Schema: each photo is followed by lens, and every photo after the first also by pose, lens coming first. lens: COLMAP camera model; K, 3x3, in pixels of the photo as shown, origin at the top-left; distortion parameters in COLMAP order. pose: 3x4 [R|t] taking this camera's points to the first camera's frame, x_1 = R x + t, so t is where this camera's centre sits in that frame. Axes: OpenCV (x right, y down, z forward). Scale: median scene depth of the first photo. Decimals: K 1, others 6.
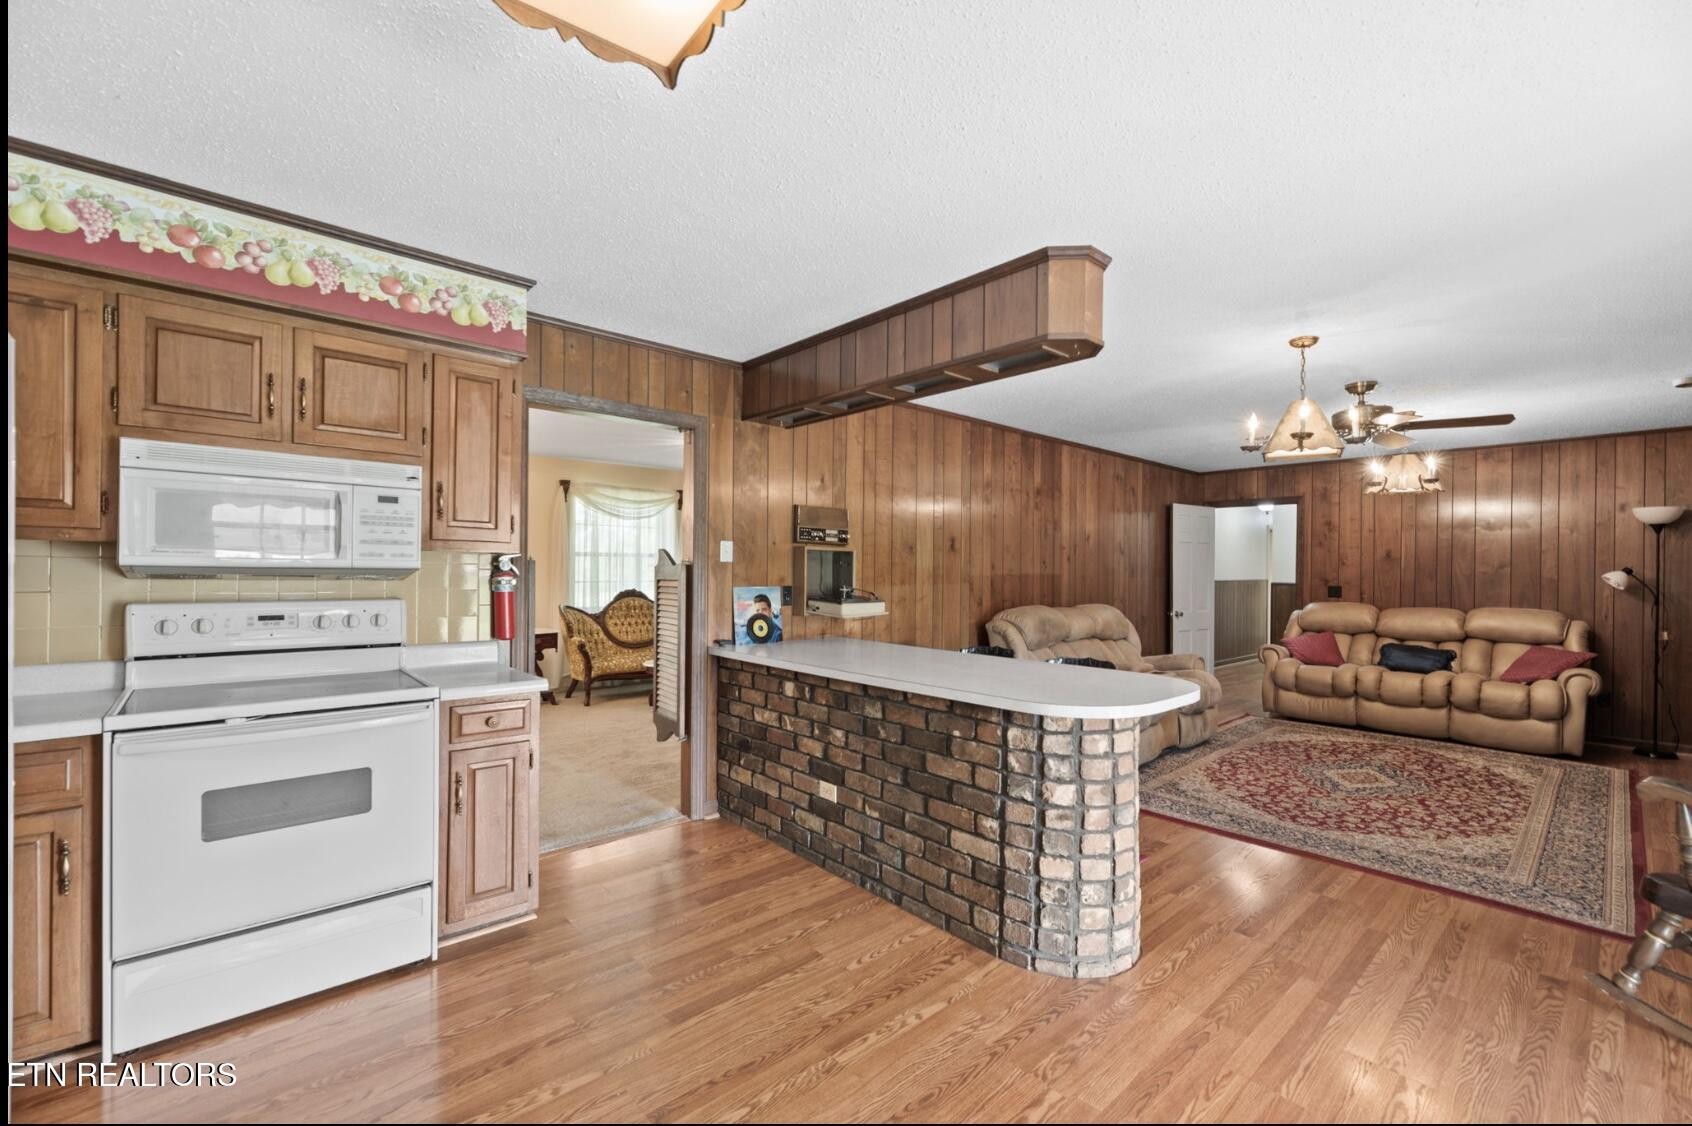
lens RADIAL K [[707.1, 0, 844.8], [0, 707.1, 569.0], [0, 0, 1]] dist [-0.000956, 0.000818]
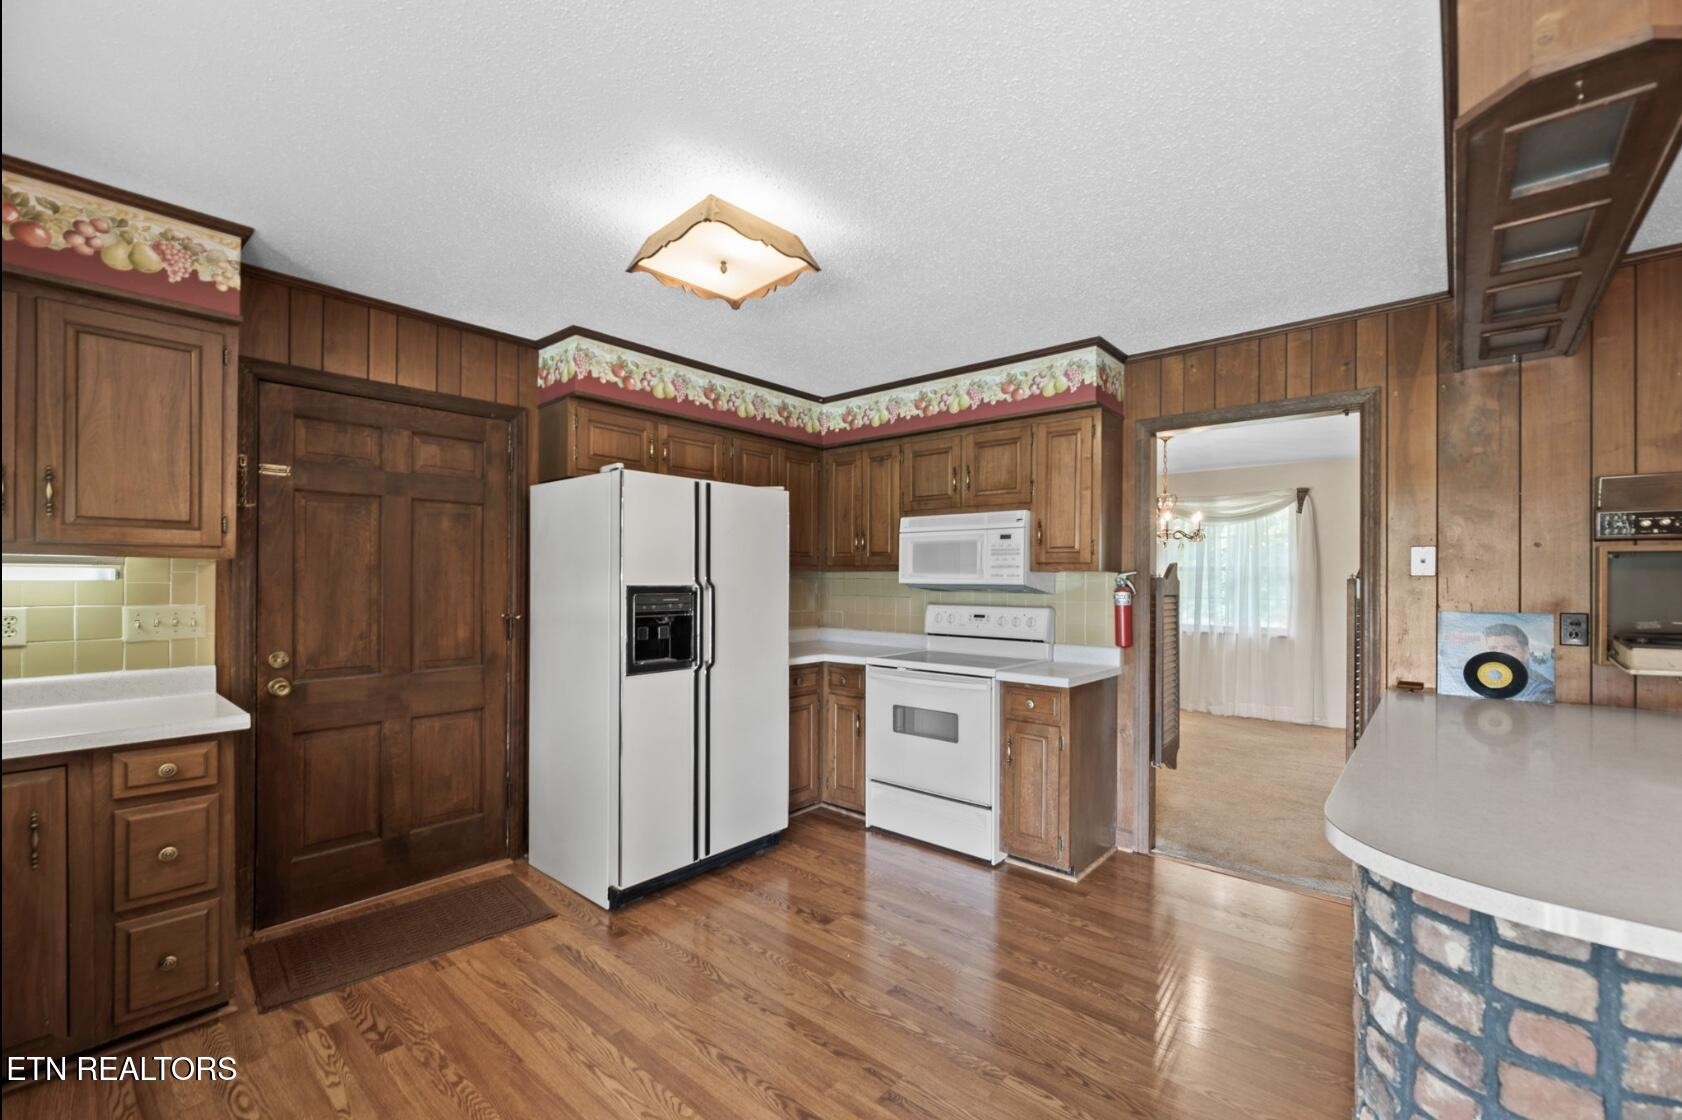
lens RADIAL K [[703.0, 0, 843.1], [0, 703.0, 577.0], [0, 0, 1]] dist [-0.000956, 0.000818]
pose [[0.125958, -0.015455, -0.991915, 0.438515], [-0.002999, 0.999868, -0.015959, 0.004100], [0.992031, 0.004985, 0.125895, 0.300014]]
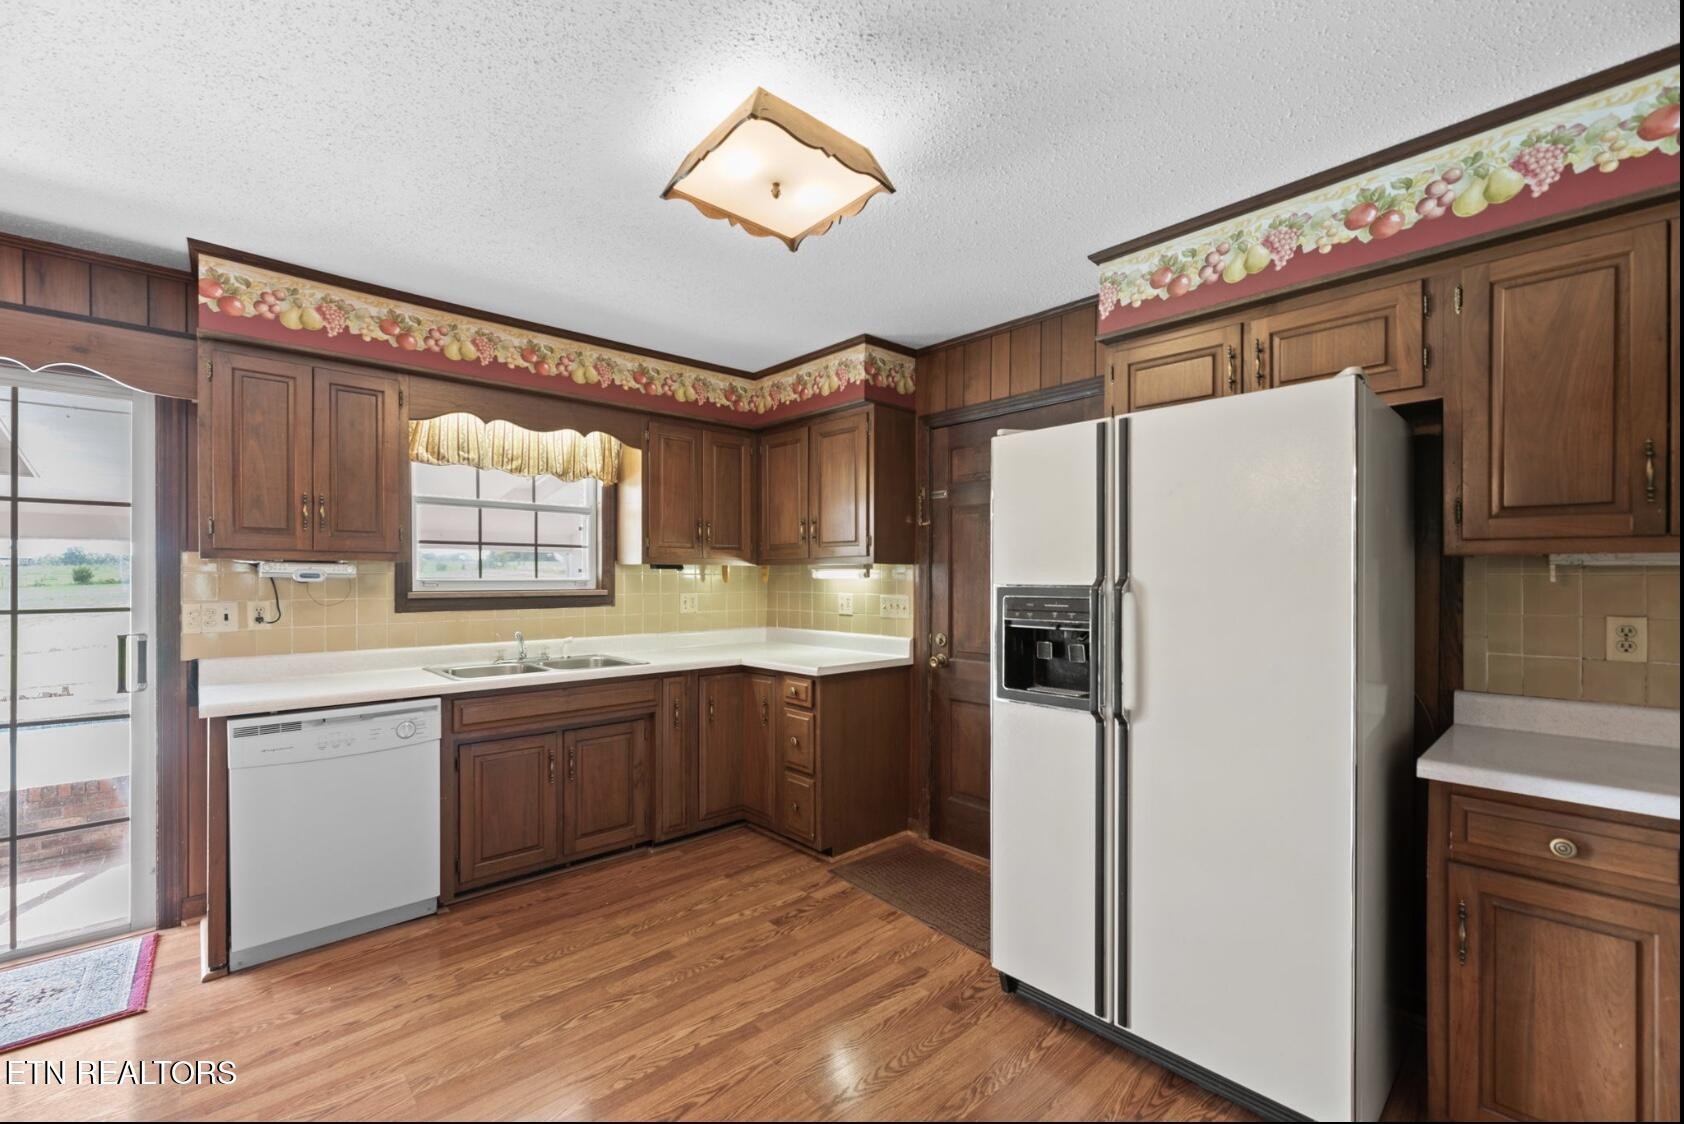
lens RADIAL K [[703.8, 0, 832.1], [0, 703.8, 579.1], [0, 0, 1]] dist [-0.000956, 0.000818]
pose [[-0.999850, -0.012950, -0.011510, -0.121289], [-0.012975, 0.999914, 0.002035, -0.000979], [0.011483, 0.002184, -0.999932, 0.704338]]
